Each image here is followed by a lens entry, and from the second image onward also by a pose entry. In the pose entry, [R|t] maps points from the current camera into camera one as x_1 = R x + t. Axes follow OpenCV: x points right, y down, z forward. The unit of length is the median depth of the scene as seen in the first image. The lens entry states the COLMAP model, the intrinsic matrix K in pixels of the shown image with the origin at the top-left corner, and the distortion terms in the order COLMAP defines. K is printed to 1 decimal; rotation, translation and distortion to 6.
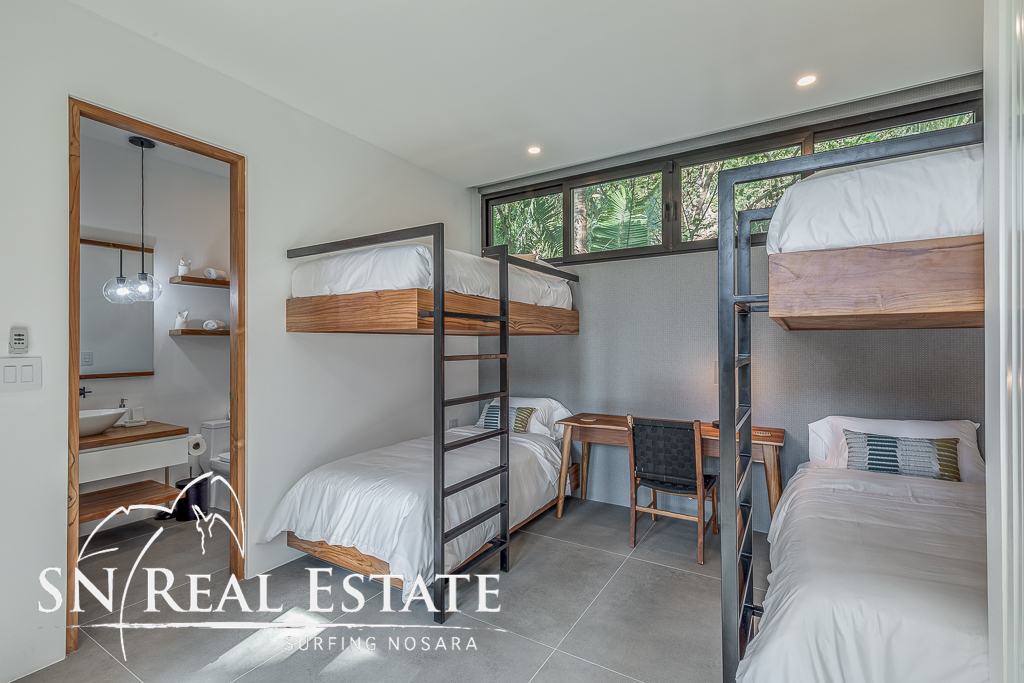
lens RADIAL K [[462.9, 0, 512.0], [0, 462.9, 343.0], [0, 0, 1]] dist [0.004690, -0.000454]
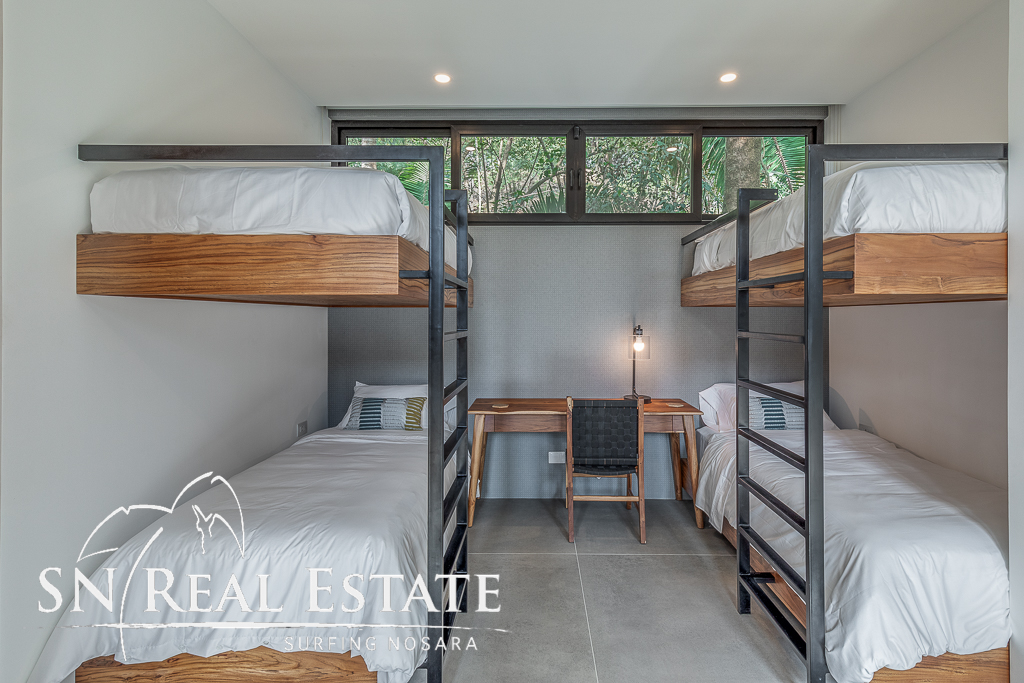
lens RADIAL K [[499.0, 0, 522.3], [0, 499.0, 317.1], [0, 0, 1]] dist [0.004303, 0.001587]
pose [[0.855020, 0.005691, 0.518563, -0.371153], [-0.005718, 0.999982, -0.001546, 0.001450], [-0.518563, -0.001643, 0.855038, 0.238096]]
